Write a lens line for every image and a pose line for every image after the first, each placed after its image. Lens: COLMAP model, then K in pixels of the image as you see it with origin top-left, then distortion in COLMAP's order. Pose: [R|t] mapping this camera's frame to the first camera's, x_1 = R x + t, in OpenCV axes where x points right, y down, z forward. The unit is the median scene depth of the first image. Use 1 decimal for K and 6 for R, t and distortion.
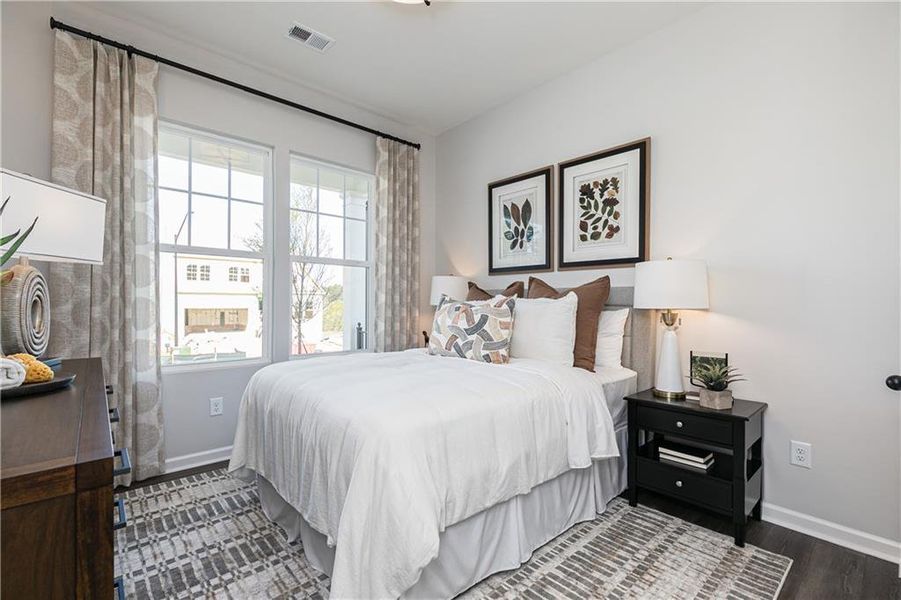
lens RADIAL K [[399.8, 0, 451.3], [0, 399.8, 303.6], [0, 0, 1]] dist [0.000586, -0.000003]
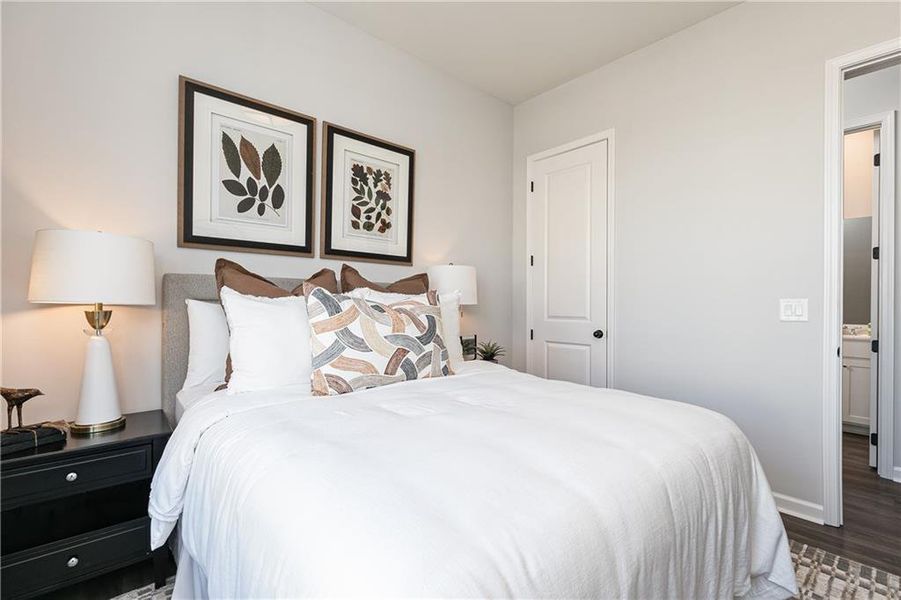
lens RADIAL K [[399.8, 0, 451.3], [0, 399.8, 303.6], [0, 0, 1]] dist [0.000586, -0.000003]
pose [[0.019291, -0.009089, 0.999773, -0.556362], [-0.007111, 0.999932, 0.009228, -0.001112], [-0.999789, -0.007288, 0.019225, 0.787552]]
